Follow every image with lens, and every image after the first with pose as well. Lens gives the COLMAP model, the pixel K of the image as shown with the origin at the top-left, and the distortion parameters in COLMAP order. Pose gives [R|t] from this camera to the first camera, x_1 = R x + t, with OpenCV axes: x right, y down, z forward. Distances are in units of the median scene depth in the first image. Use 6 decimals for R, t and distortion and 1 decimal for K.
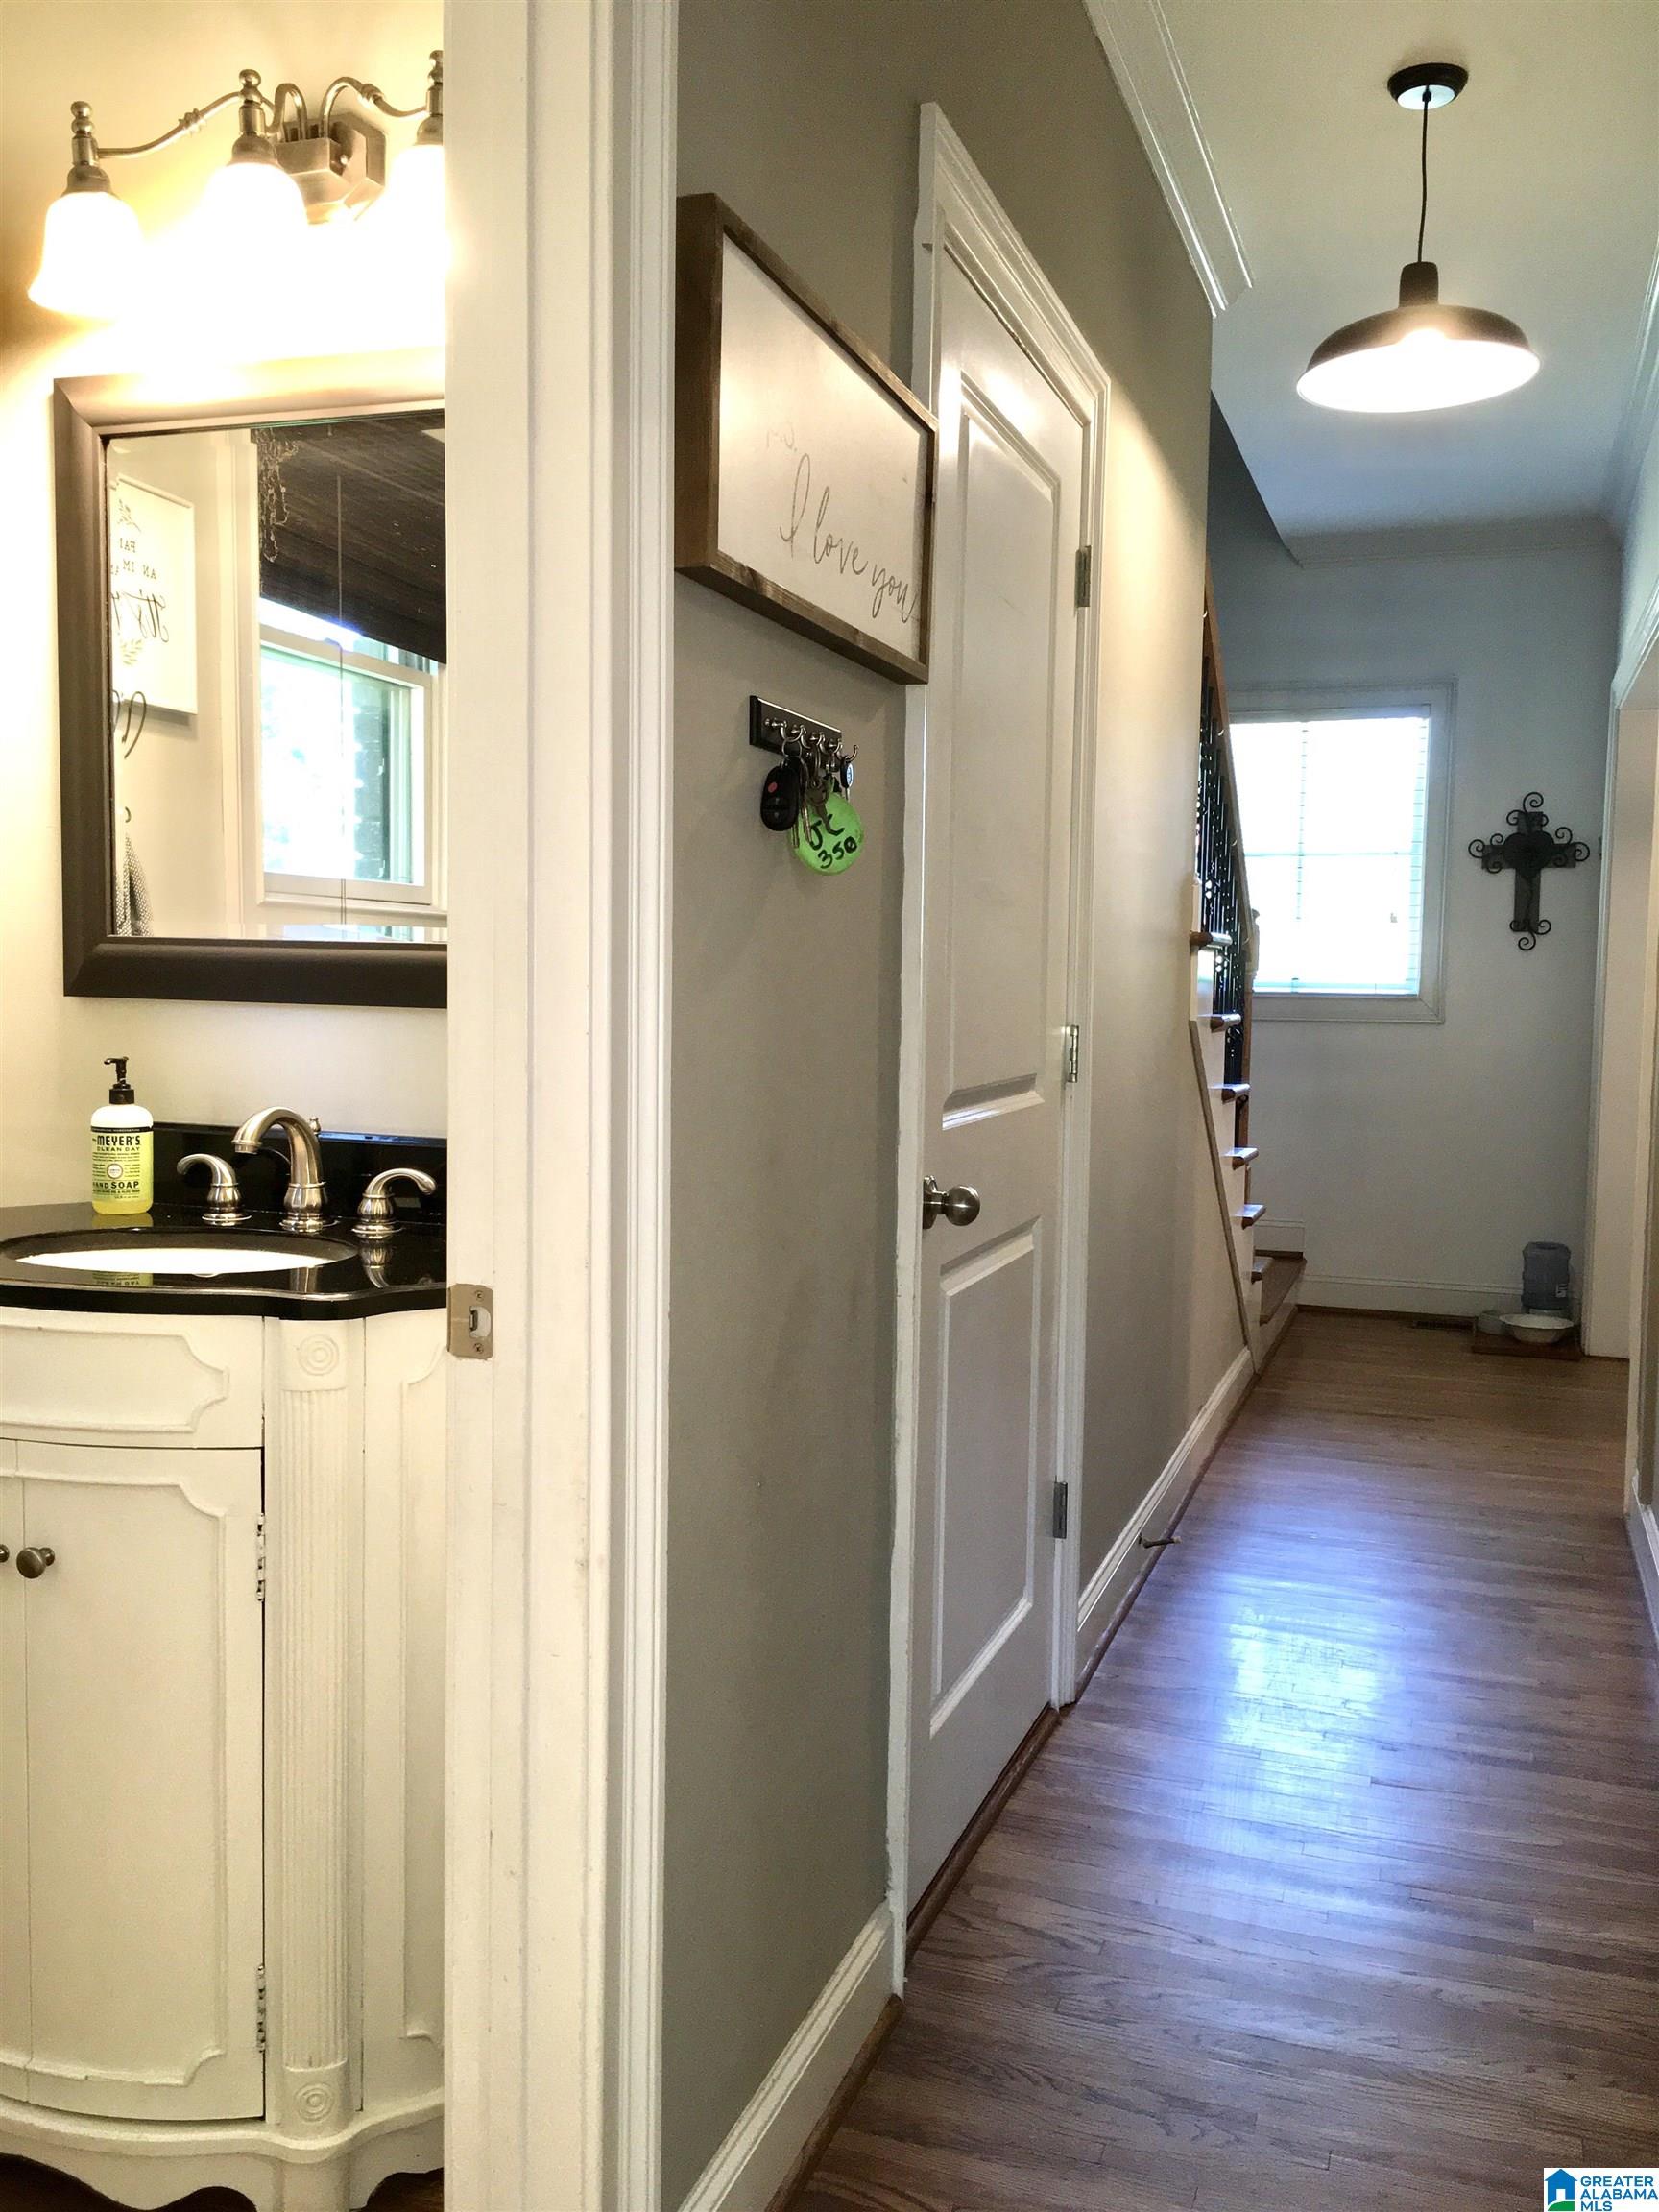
lens RADIAL K [[1892.6, 0, 827.4], [0, 1892.6, 1116.5], [0, 0, 1]] dist [0.082545, -0.133575]
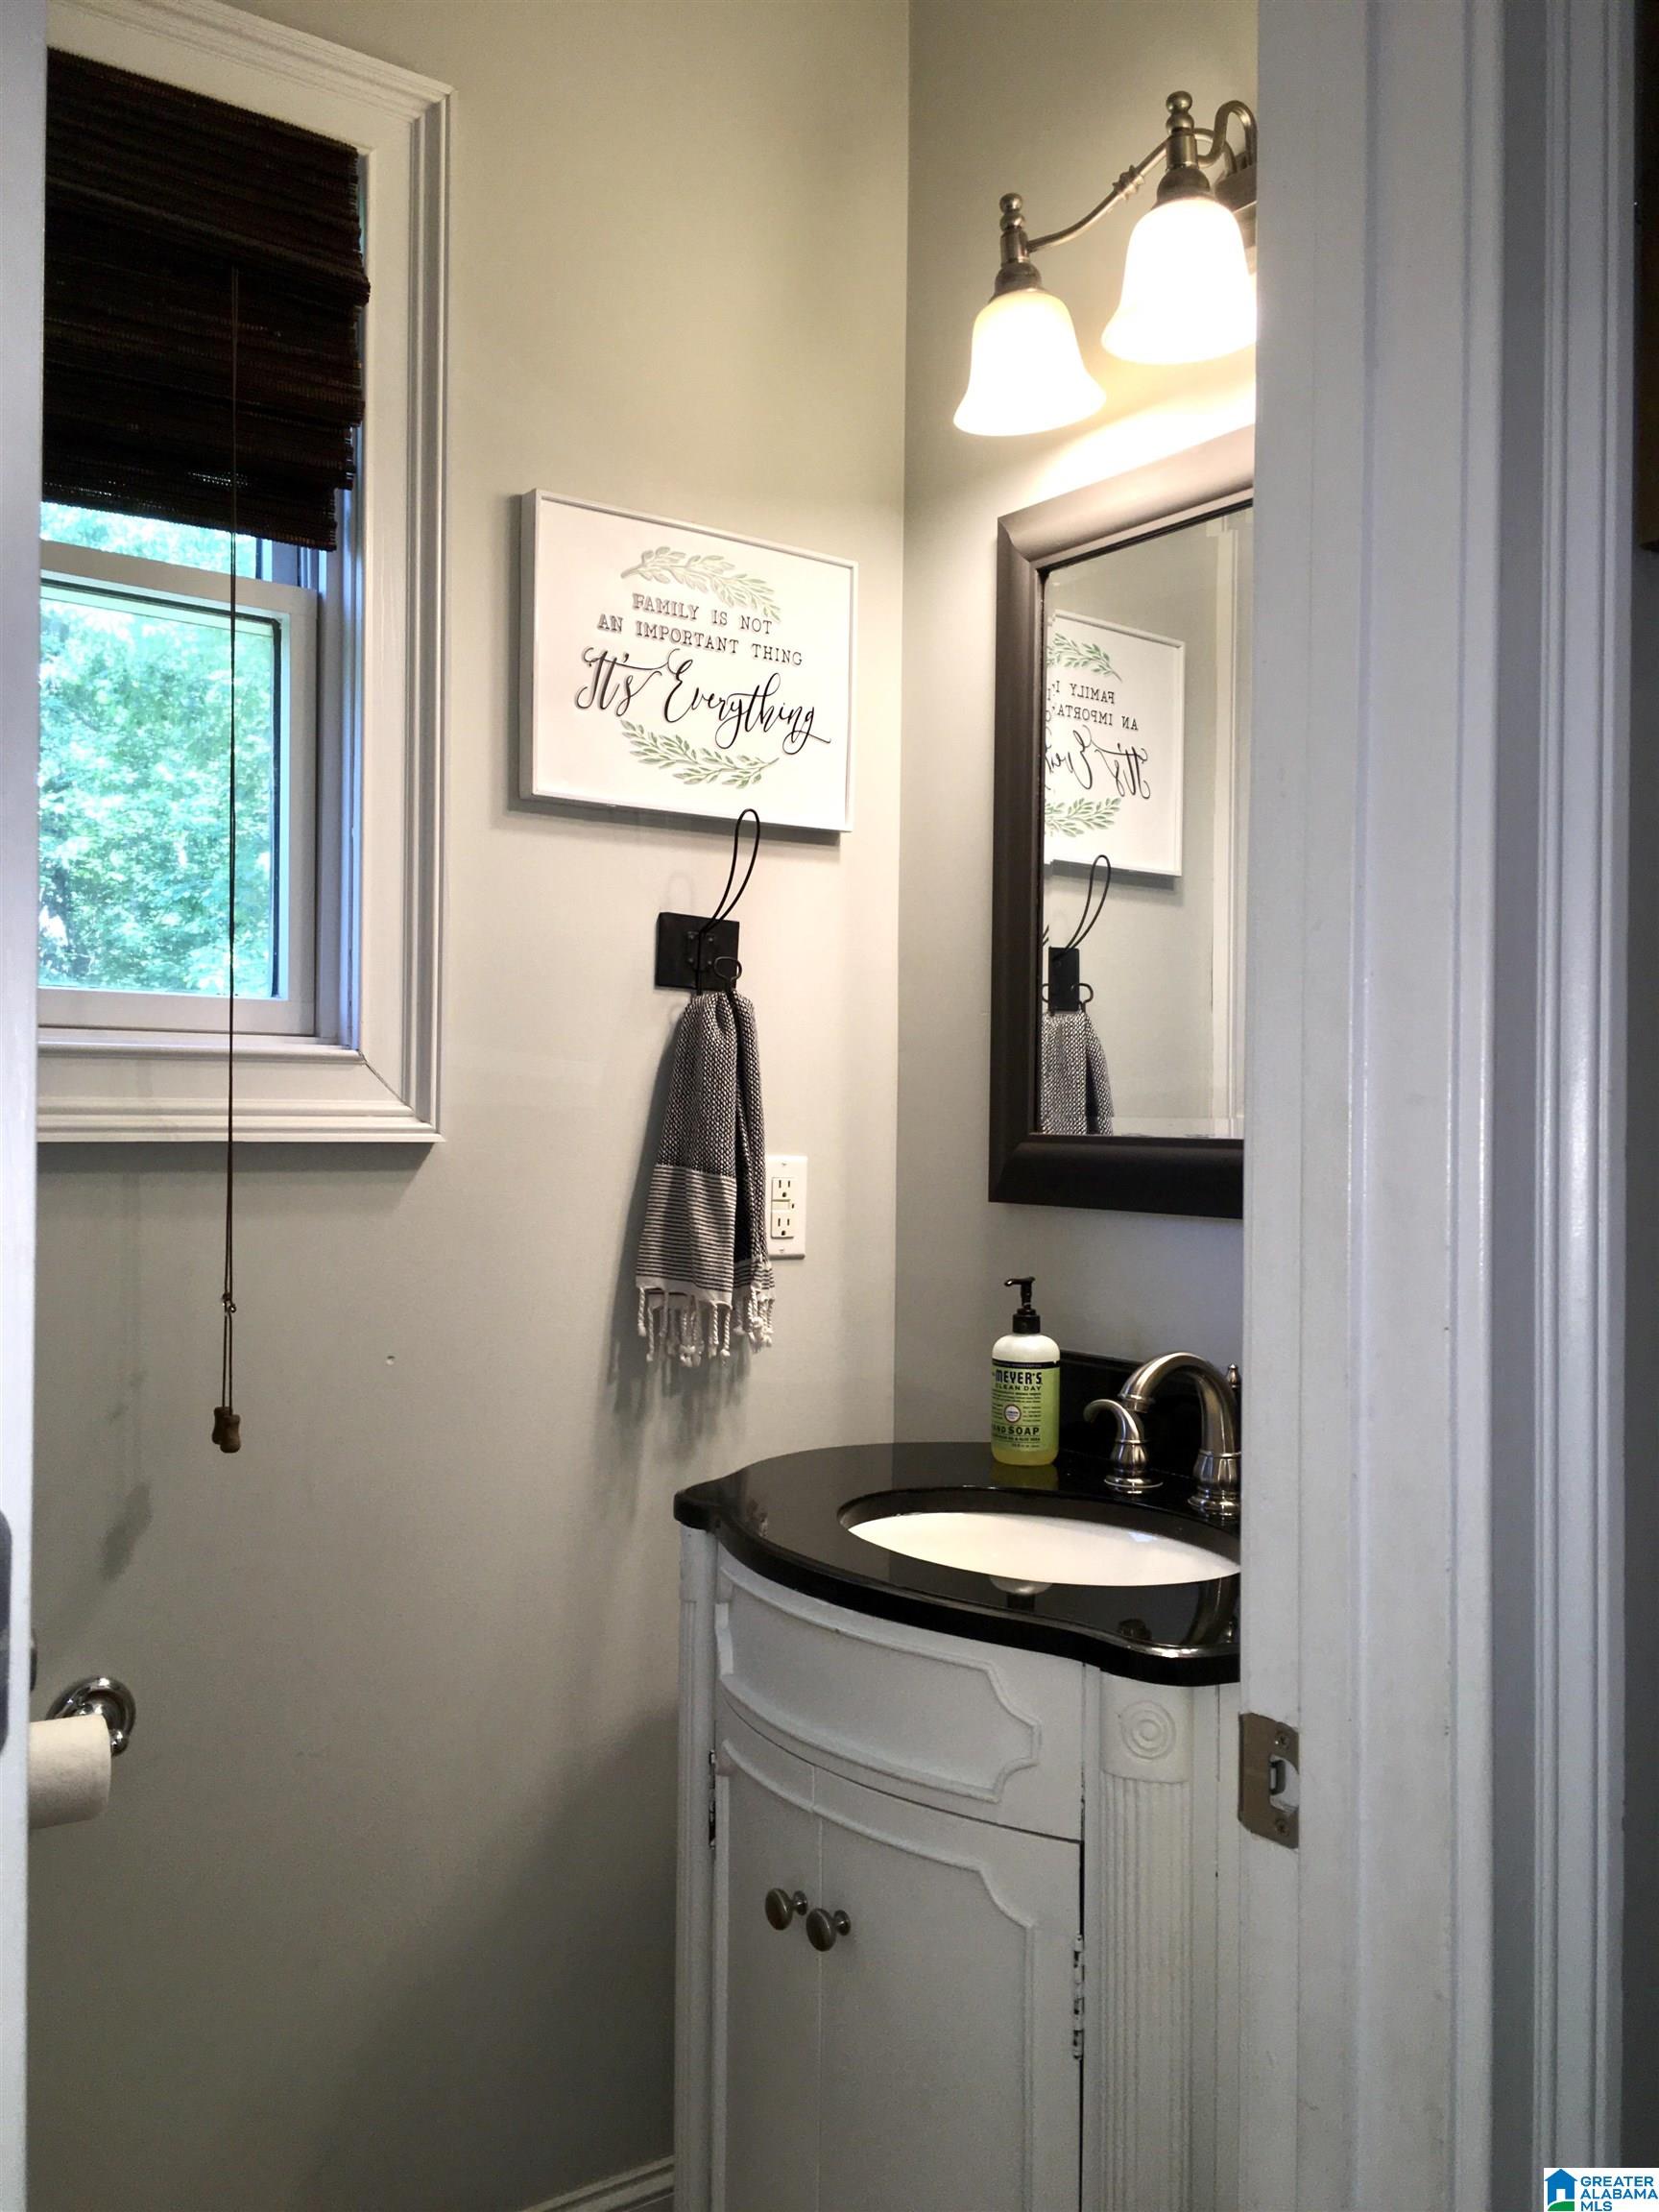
lens RADIAL K [[1892.6, 0, 827.4], [0, 1892.6, 1116.5], [0, 0, 1]] dist [0.082545, -0.133575]
pose [[0.831579, -0.008884, -0.555335, 0.026091], [-0.040591, 0.996226, -0.076720, -0.035371], [0.553921, 0.086340, 0.828080, 0.256752]]
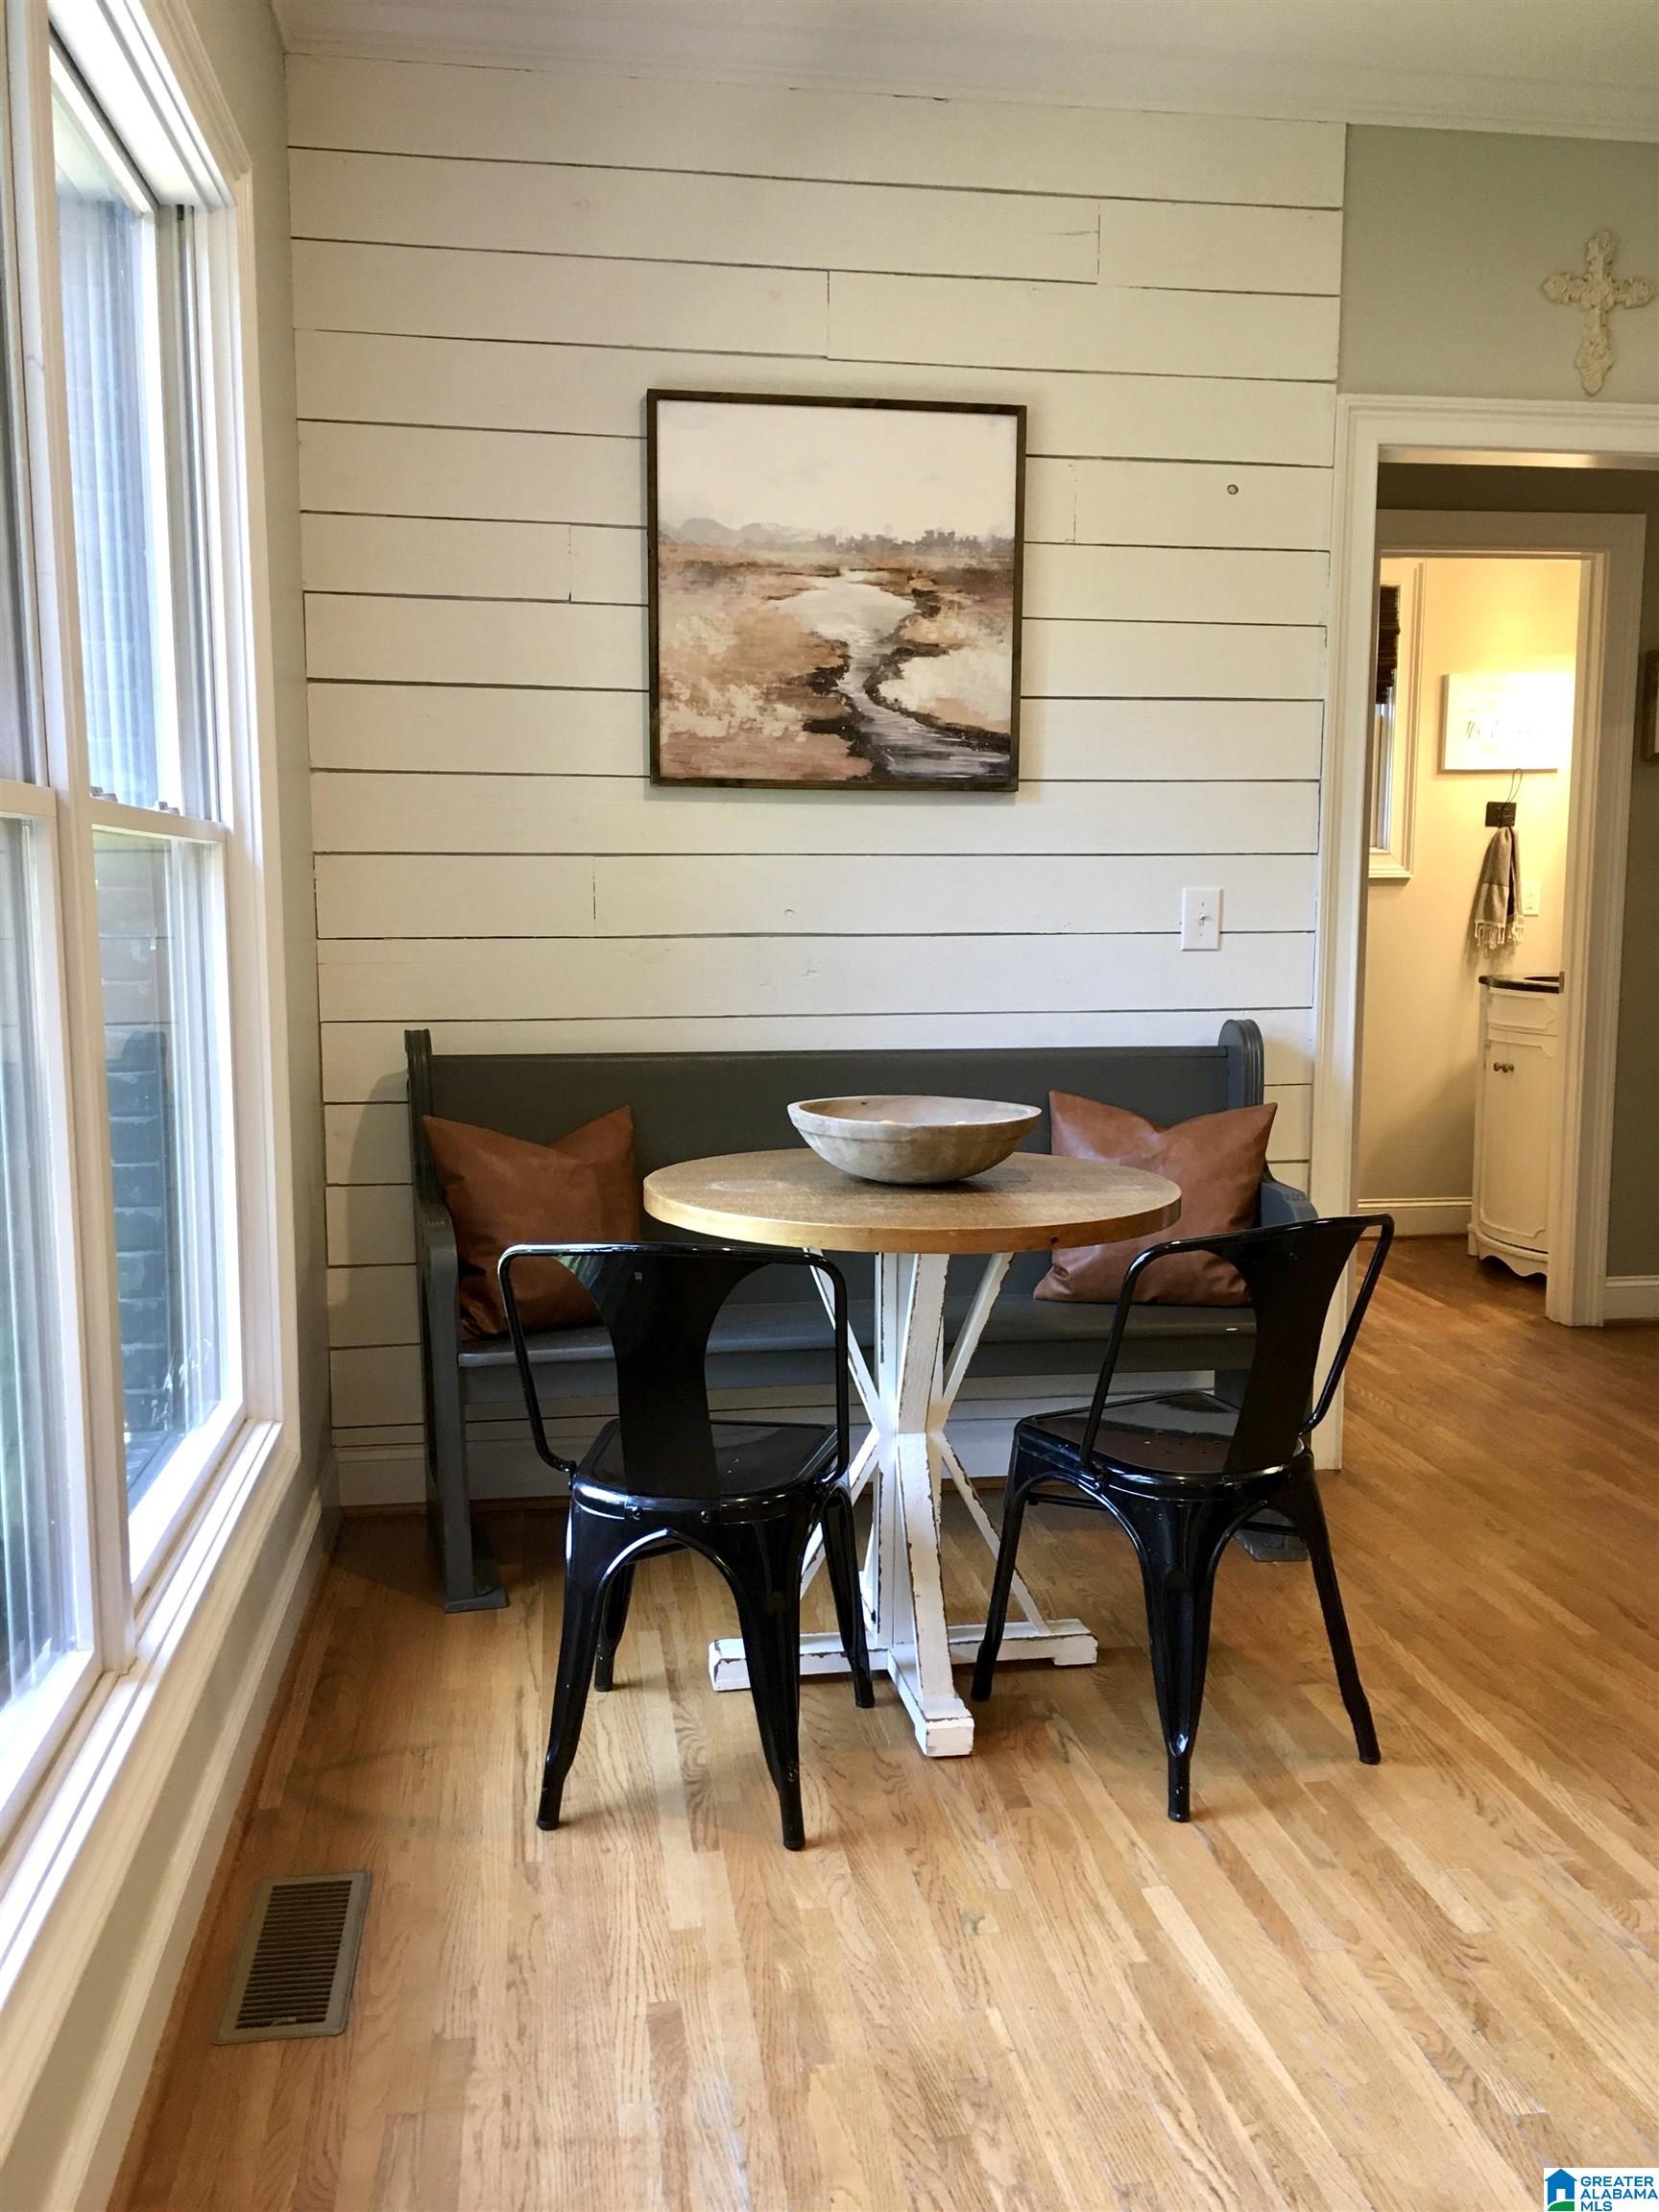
lens RADIAL K [[1892.6, 0, 827.4], [0, 1892.6, 1116.5], [0, 0, 1]] dist [0.082545, -0.133575]
pose [[0.459733, 0.087031, -0.883782, 1.572634], [-0.063122, 0.995872, 0.065234, 0.145170], [0.885811, 0.025796, 0.463329, -1.234514]]
